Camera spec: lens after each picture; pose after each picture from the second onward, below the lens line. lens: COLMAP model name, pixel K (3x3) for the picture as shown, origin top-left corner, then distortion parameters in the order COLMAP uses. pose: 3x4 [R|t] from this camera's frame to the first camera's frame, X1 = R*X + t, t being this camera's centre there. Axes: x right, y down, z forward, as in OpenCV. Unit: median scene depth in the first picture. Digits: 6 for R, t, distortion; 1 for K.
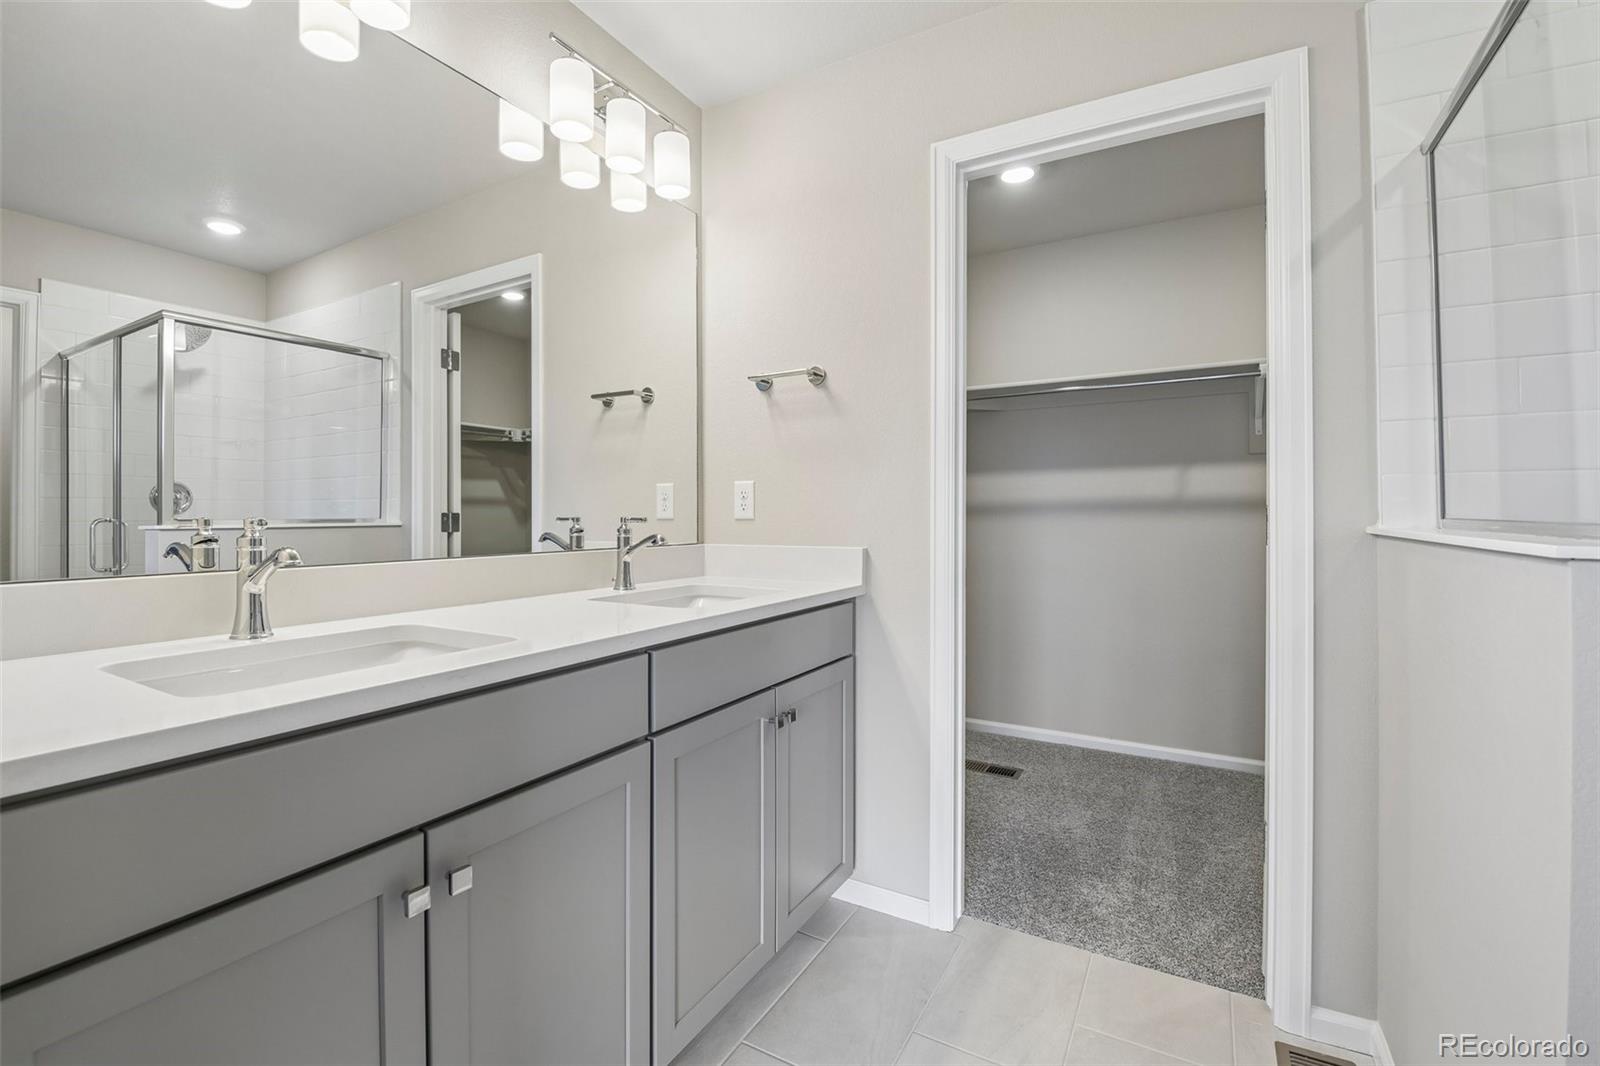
lens RADIAL K [[693.9, 0, 790.9], [0, 693.9, 512.4], [0, 0, 1]] dist [-0.015945, -0.001701]
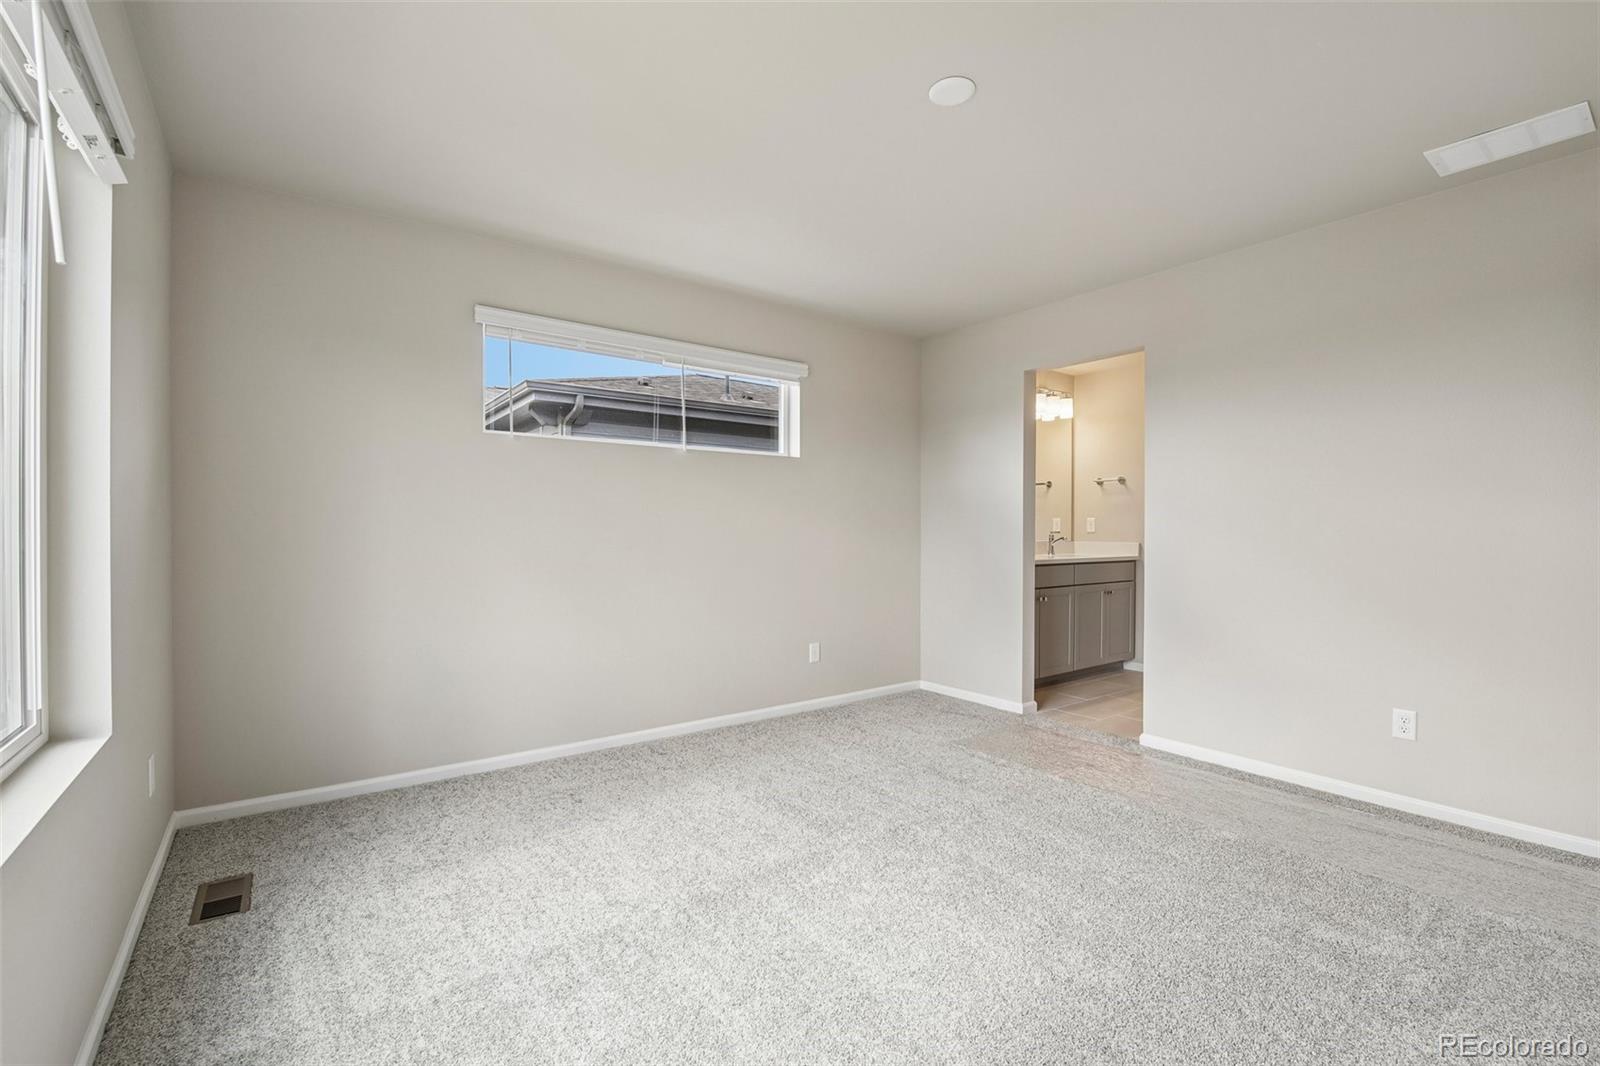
lens RADIAL K [[693.9, 0, 788.1], [0, 693.9, 536.9], [0, 0, 1]] dist [-0.015945, -0.001701]
pose [[0.914994, 0.010891, -0.403321, -0.088786], [-0.003975, 0.999830, 0.017980, -0.024165], [0.403448, -0.014848, 0.914882, -2.844361]]
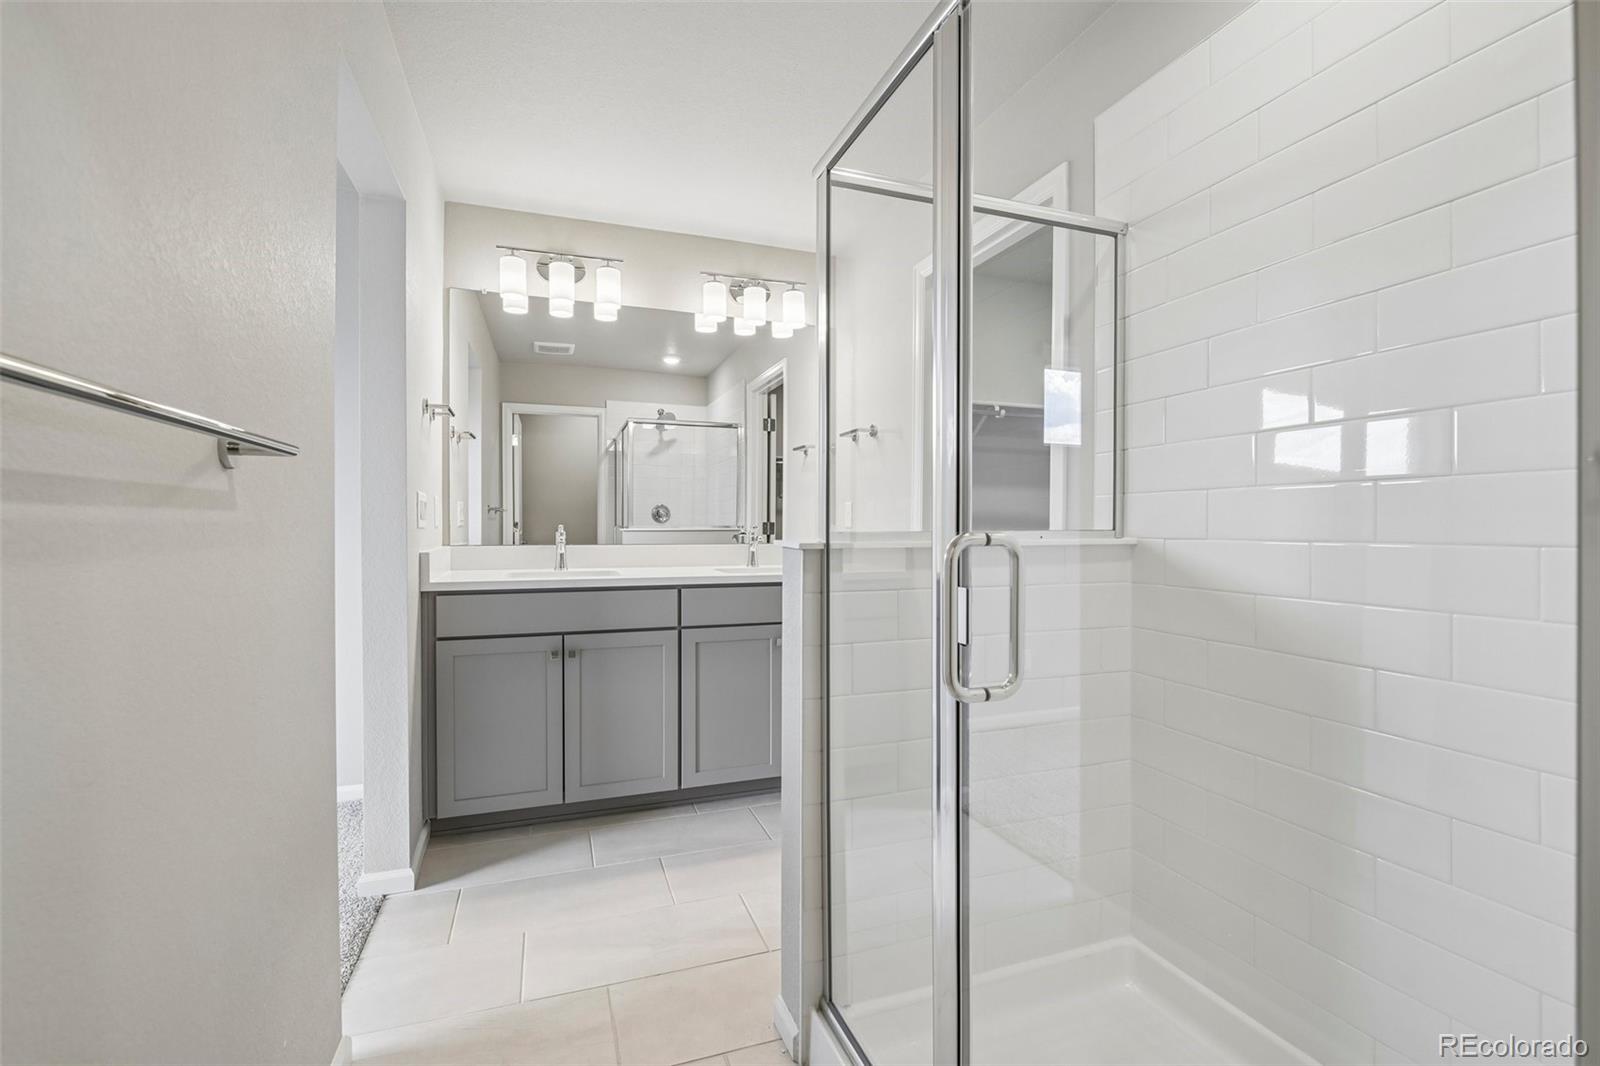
lens RADIAL K [[693.9, 0, 800.4], [0, 693.9, 527.5], [0, 0, 1]] dist [-0.015945, -0.001701]
pose [[0.762669, 0.007041, -0.646750, 1.227528], [-0.001462, 0.999957, 0.009161, -0.005294], [0.646787, -0.006041, 0.762647, -0.325845]]
